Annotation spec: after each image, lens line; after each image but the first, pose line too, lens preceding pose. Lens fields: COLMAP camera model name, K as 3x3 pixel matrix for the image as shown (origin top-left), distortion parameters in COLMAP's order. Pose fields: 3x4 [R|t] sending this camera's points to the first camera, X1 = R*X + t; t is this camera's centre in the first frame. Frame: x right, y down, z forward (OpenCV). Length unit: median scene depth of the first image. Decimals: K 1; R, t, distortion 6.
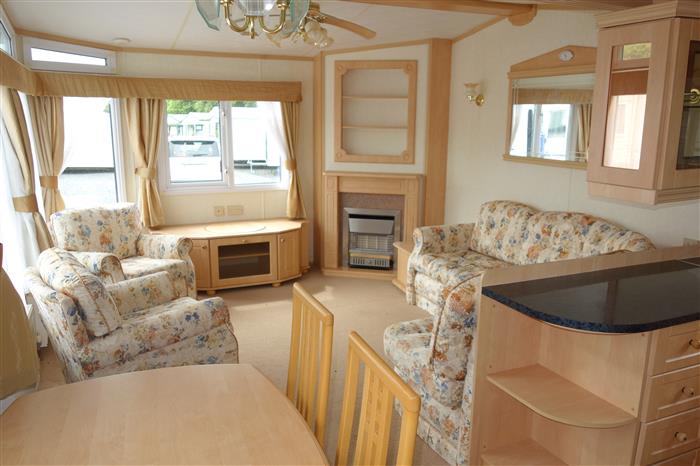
lens RADIAL K [[551.8, 0, 347.9], [0, 551.8, 235.2], [0, 0, 1]] dist [-0.018741, -0.015669]
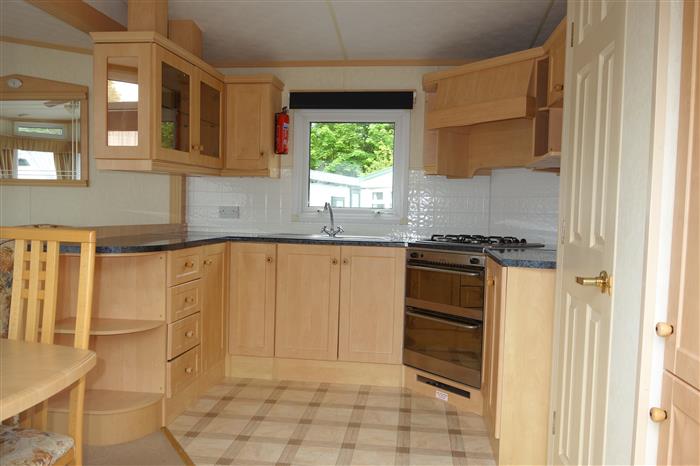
lens RADIAL K [[551.8, 0, 351.4], [0, 551.8, 233.1], [0, 0, 1]] dist [-0.018741, -0.015669]
pose [[0.511019, -0.033366, 0.858922, -0.133351], [0.158698, 0.985731, -0.056125, 0.088310], [-0.844793, 0.164990, 0.509022, -0.042395]]
